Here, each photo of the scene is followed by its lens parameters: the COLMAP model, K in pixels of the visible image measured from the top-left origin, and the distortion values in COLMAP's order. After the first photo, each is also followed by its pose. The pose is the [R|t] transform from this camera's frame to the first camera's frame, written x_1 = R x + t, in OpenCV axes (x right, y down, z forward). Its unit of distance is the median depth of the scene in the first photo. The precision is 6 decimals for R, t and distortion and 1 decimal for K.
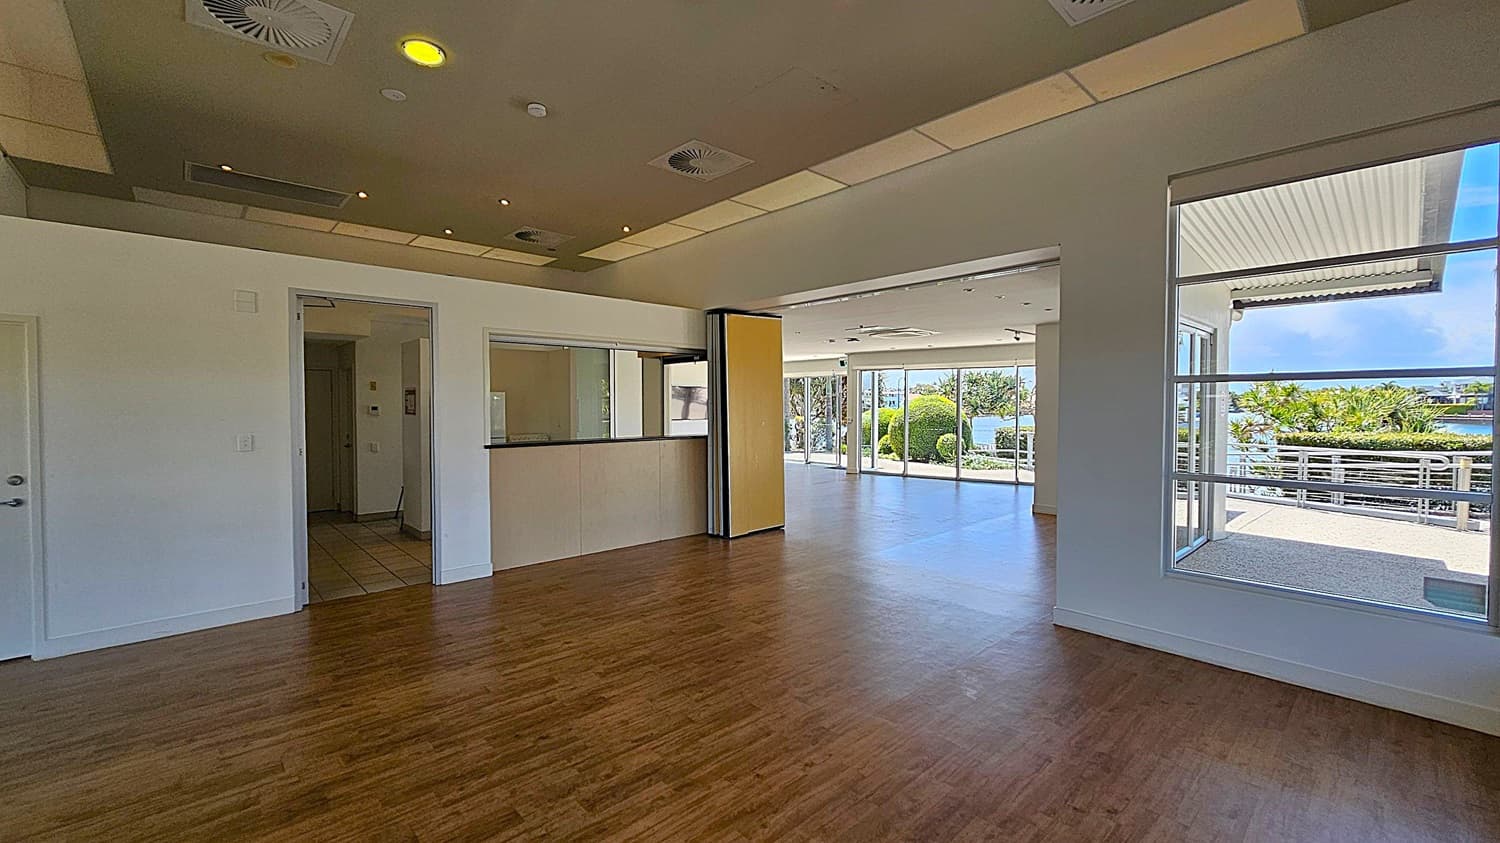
lens RADIAL K [[611.7, 0, 743.7], [0, 611.7, 418.4], [0, 0, 1]] dist [-0.000208, -0.000617]
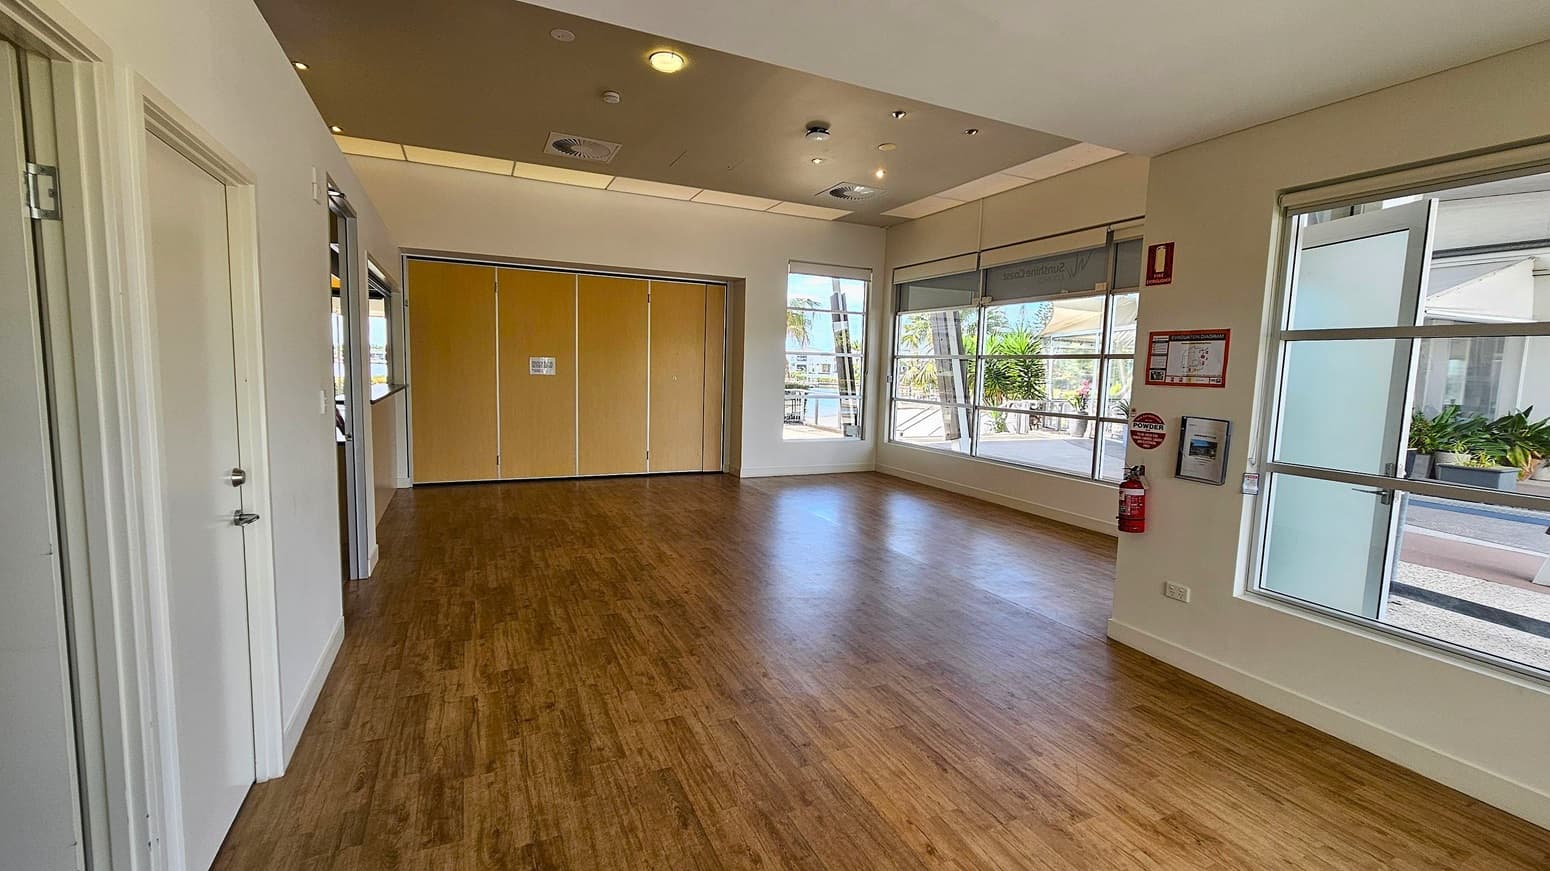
lens RADIAL K [[632.0, 0, 768.4], [0, 632.0, 432.3], [0, 0, 1]] dist [-0.000208, -0.000617]
pose [[0.301696, -0.088920, 0.949248, -1.426689], [-0.007658, 0.995383, 0.095676, 0.002973], [-0.953373, -0.036135, 0.299622, 0.346063]]
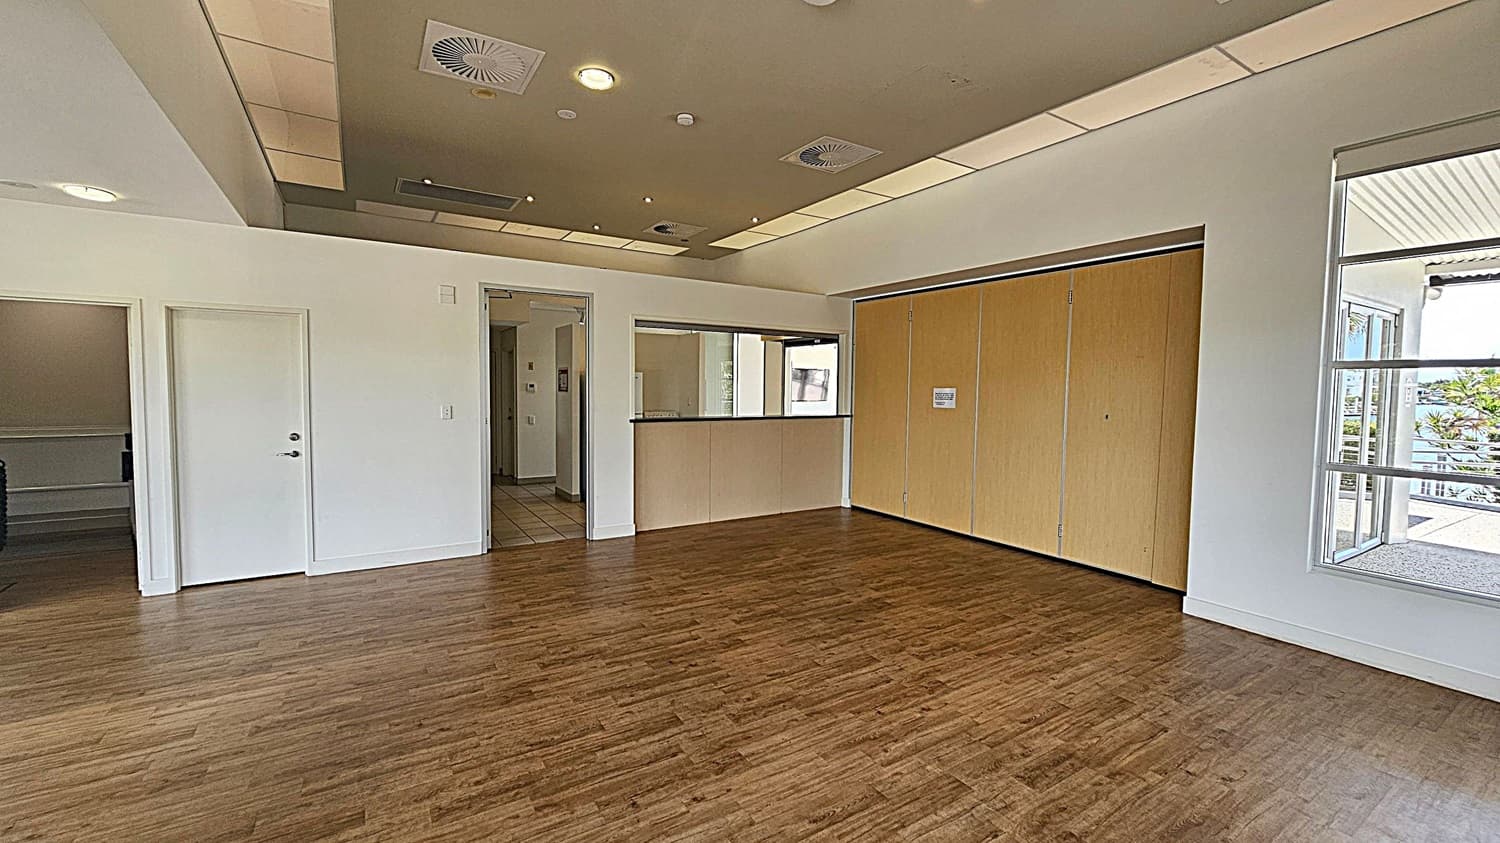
lens RADIAL K [[611.7, 0, 743.7], [0, 611.7, 418.4], [0, 0, 1]] dist [-0.000208, -0.000617]
pose [[0.983529, 0.022590, -0.179331, -0.020819], [-0.017471, 0.999395, 0.030075, 0.006025], [0.179902, -0.026447, 0.983329, -0.092099]]
